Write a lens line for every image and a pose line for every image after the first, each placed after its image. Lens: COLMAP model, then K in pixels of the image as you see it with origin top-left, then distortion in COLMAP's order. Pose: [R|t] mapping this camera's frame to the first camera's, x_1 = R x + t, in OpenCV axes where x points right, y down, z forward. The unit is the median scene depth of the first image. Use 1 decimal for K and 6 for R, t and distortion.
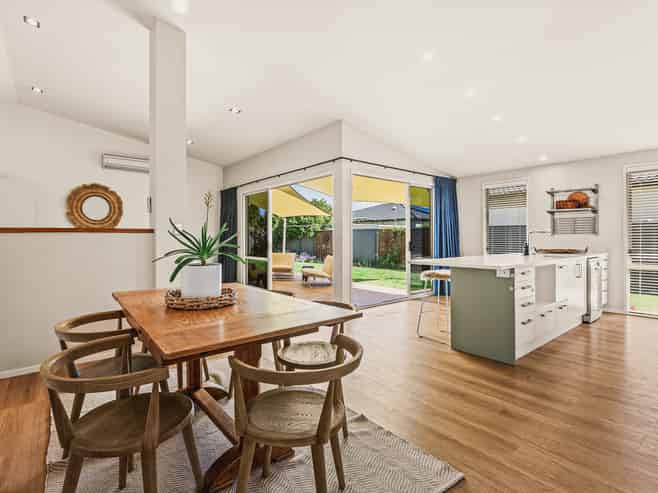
lens RADIAL K [[341.8, 0, 322.8], [0, 341.8, 239.7], [0, 0, 1]] dist [-0.001713, 0.003002]
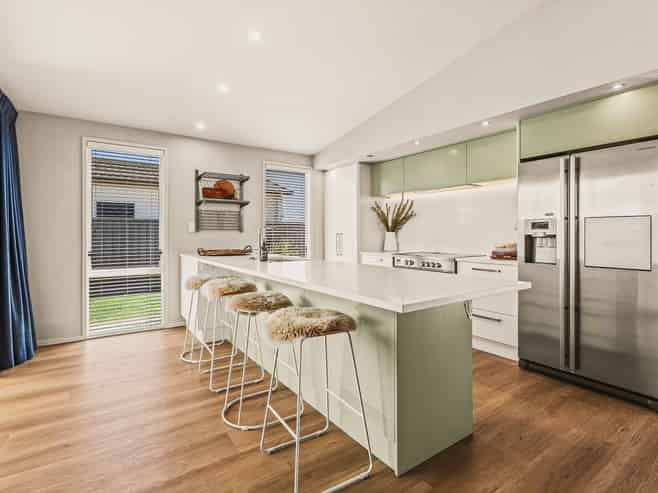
lens RADIAL K [[341.8, 0, 323.5], [0, 341.8, 243.2], [0, 0, 1]] dist [-0.001713, 0.003002]
pose [[0.071493, -0.030667, 0.996970, -0.070708], [0.005624, 0.999524, 0.030342, -0.010084], [-0.997425, 0.003437, 0.071631, 0.711647]]
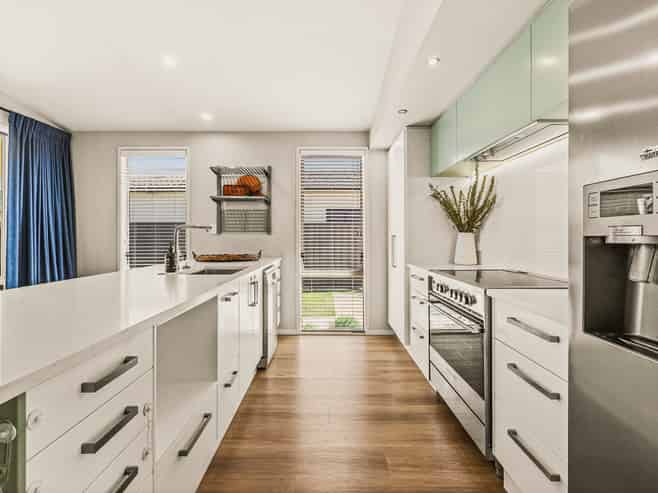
lens RADIAL K [[341.8, 0, 325.9], [0, 341.8, 240.2], [0, 0, 1]] dist [-0.001713, 0.003002]
pose [[0.637908, -0.002356, 0.770109, 0.295081], [0.002150, 0.999997, 0.001278, -0.000974], [-0.770110, 0.000840, 0.637911, 0.417060]]
